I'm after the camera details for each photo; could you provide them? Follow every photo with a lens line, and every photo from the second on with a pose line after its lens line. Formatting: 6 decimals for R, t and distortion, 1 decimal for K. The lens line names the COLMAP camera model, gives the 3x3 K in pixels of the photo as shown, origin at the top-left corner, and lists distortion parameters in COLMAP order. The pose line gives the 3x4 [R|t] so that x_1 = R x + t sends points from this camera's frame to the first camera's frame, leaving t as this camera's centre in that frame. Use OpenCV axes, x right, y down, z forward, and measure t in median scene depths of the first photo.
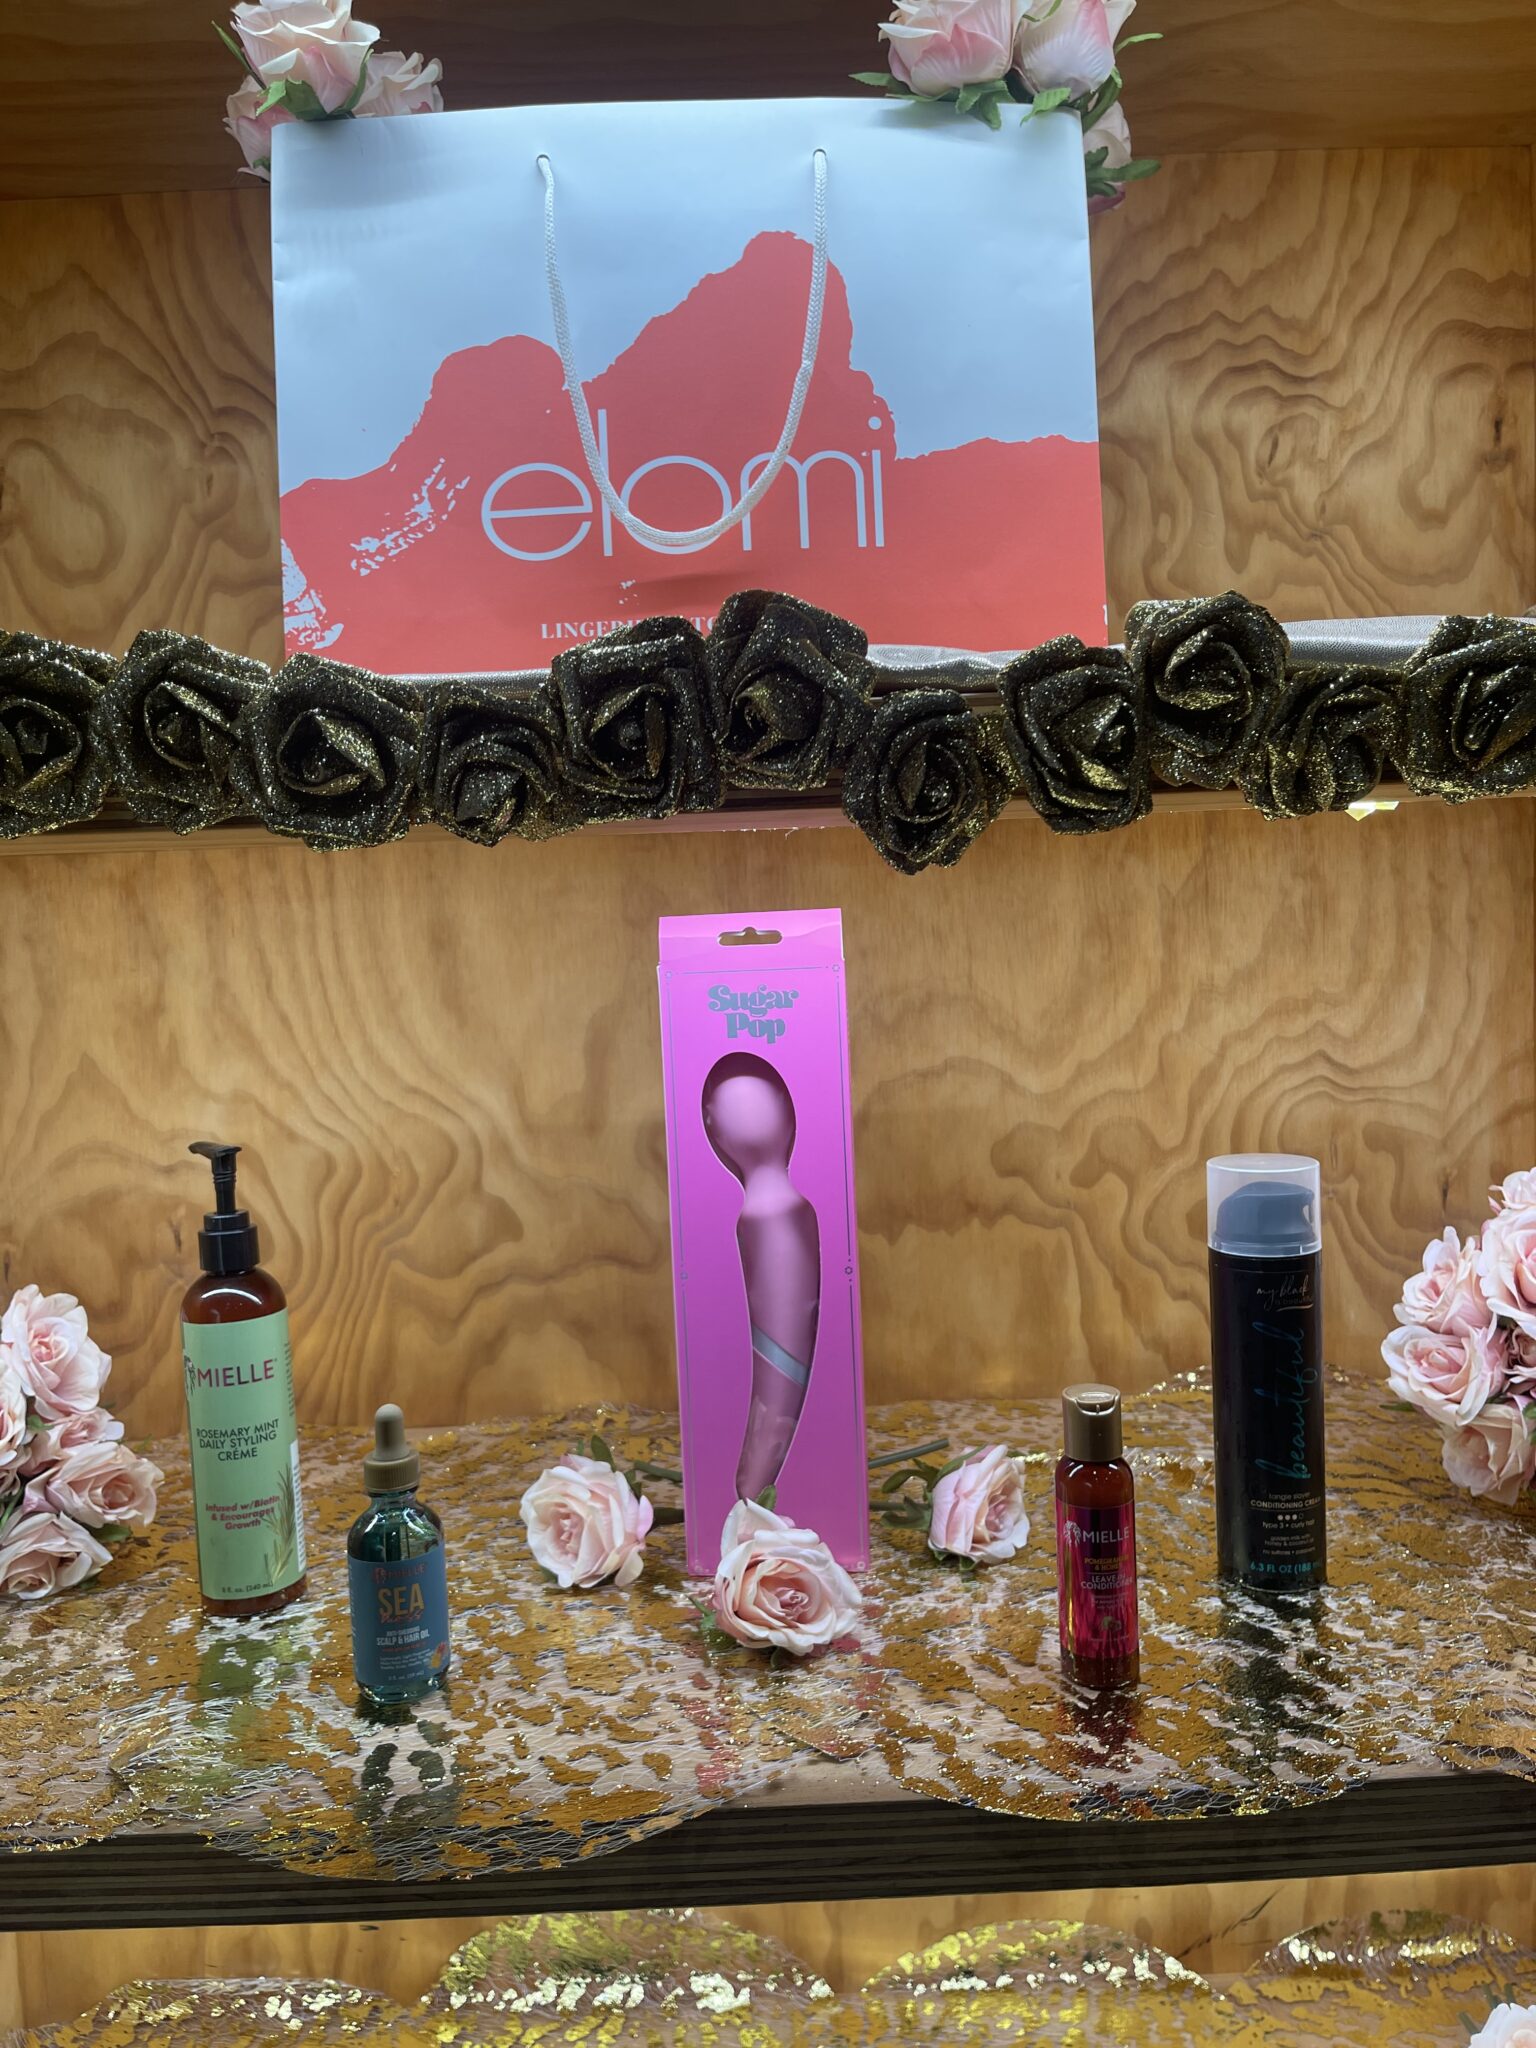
lens RADIAL K [[1497.7, 0, 762.1], [0, 1497.7, 1017.1], [0, 0, 1]] dist [-0.012241, -0.019051]
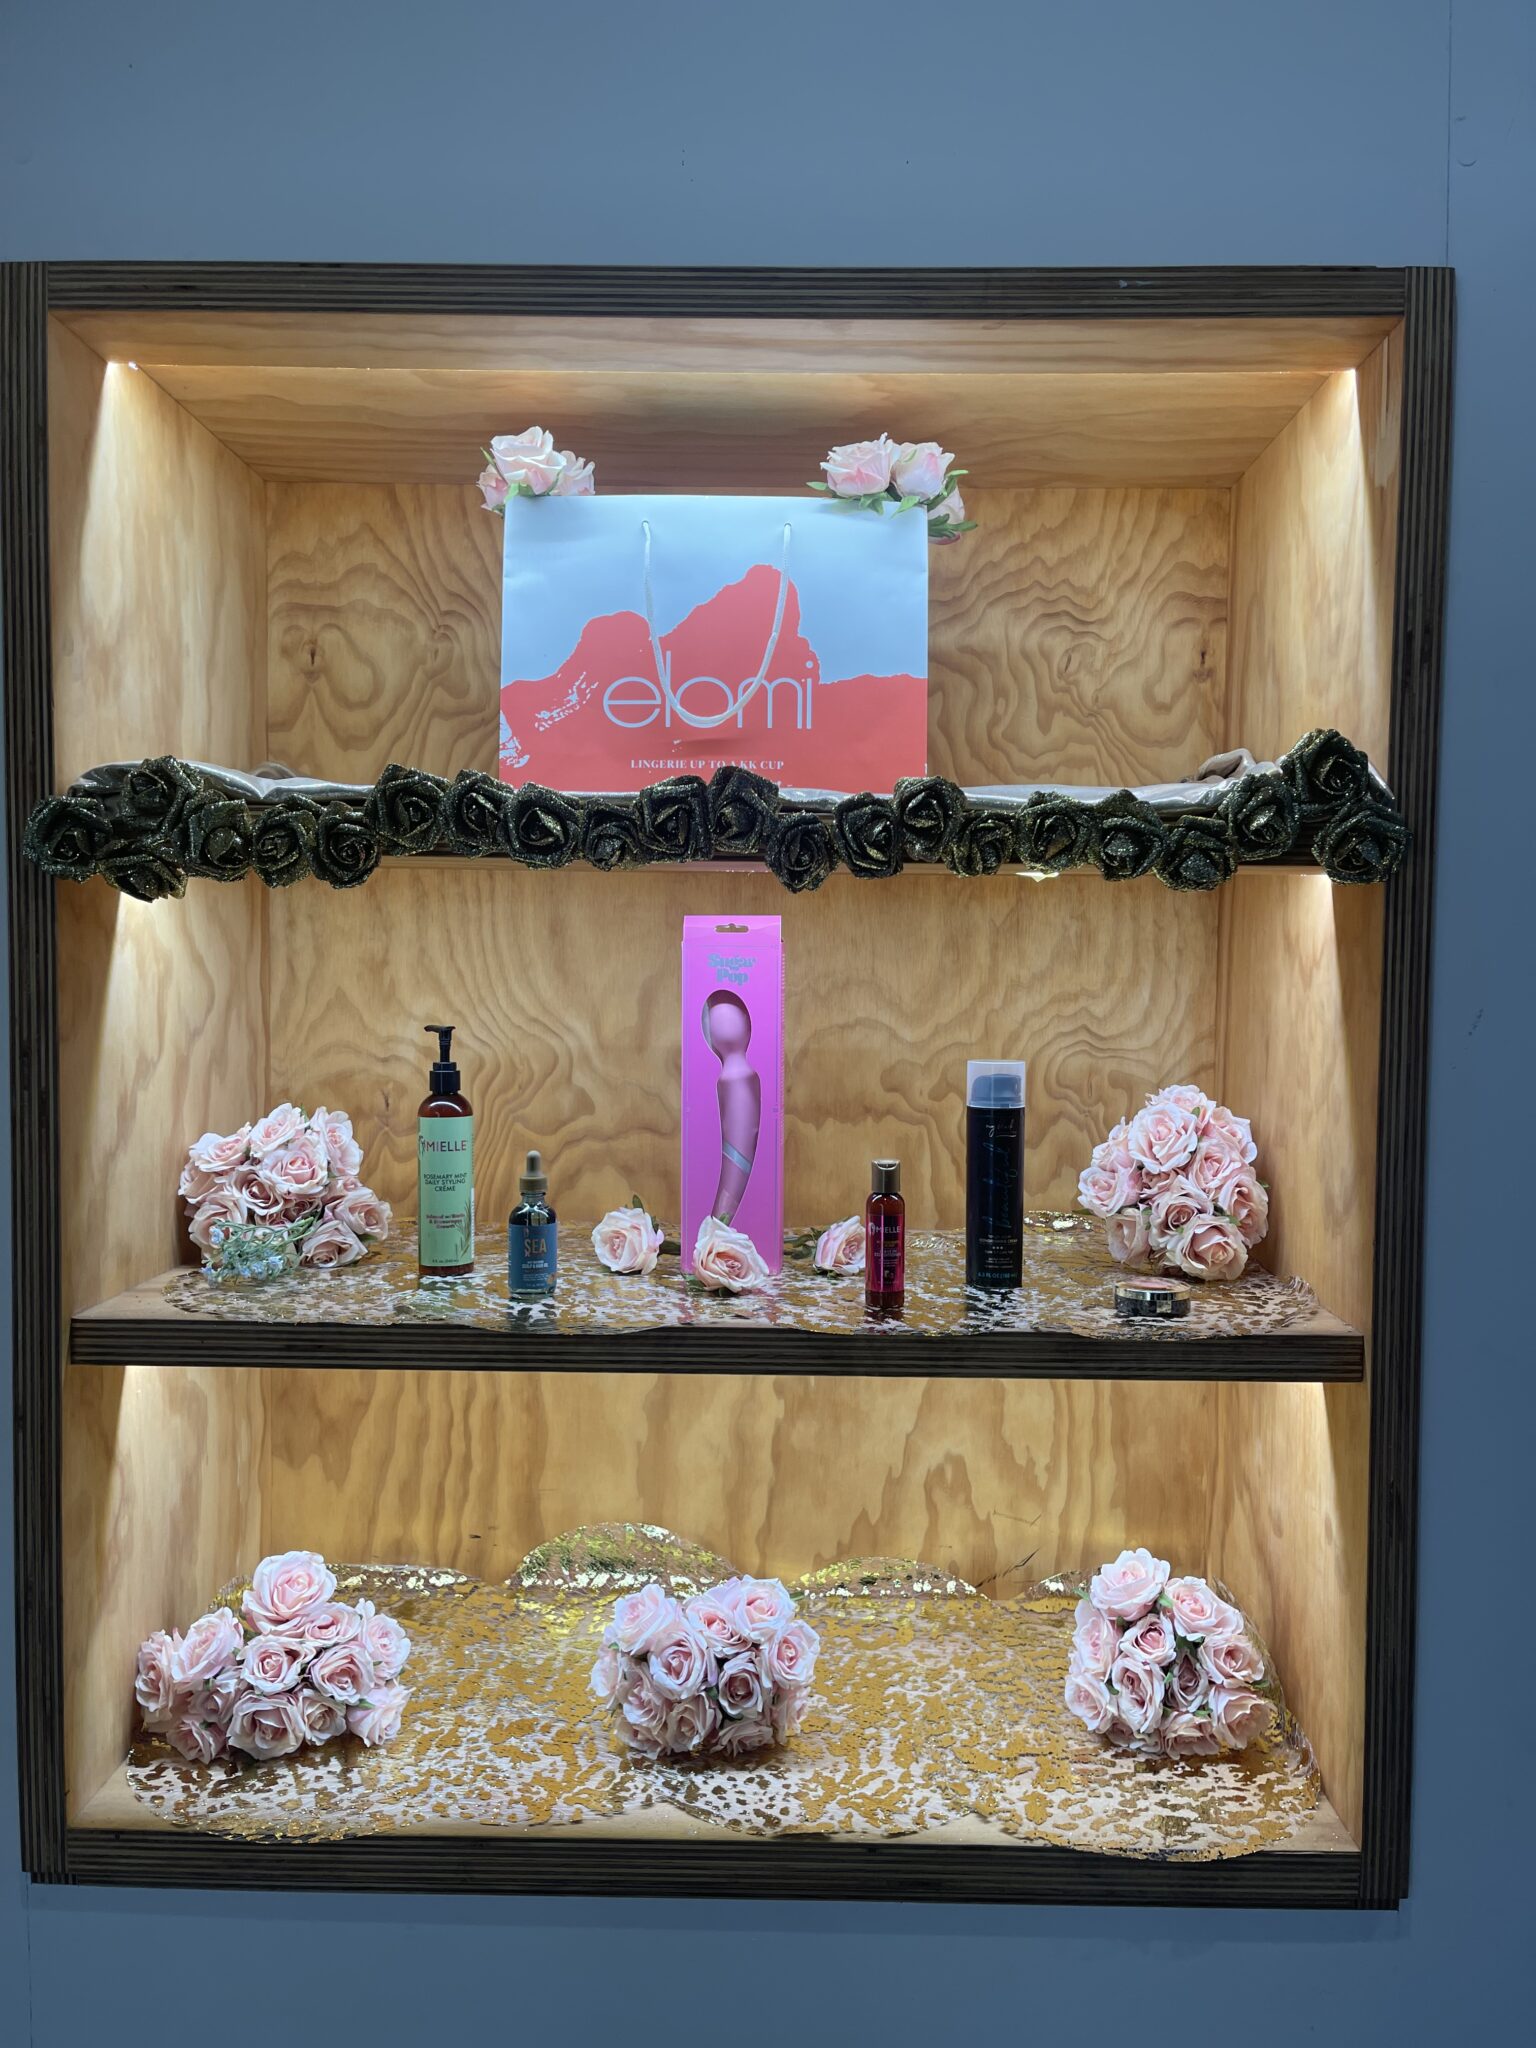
lens RADIAL K [[1497.7, 0, 773.6], [0, 1497.7, 1030.2], [0, 0, 1]] dist [-0.012241, -0.019051]
pose [[0.998433, 0.052221, -0.020093, 0.070082], [-0.052749, 0.998252, -0.026665, 0.095681], [0.018665, 0.027683, 0.999442, -0.692557]]
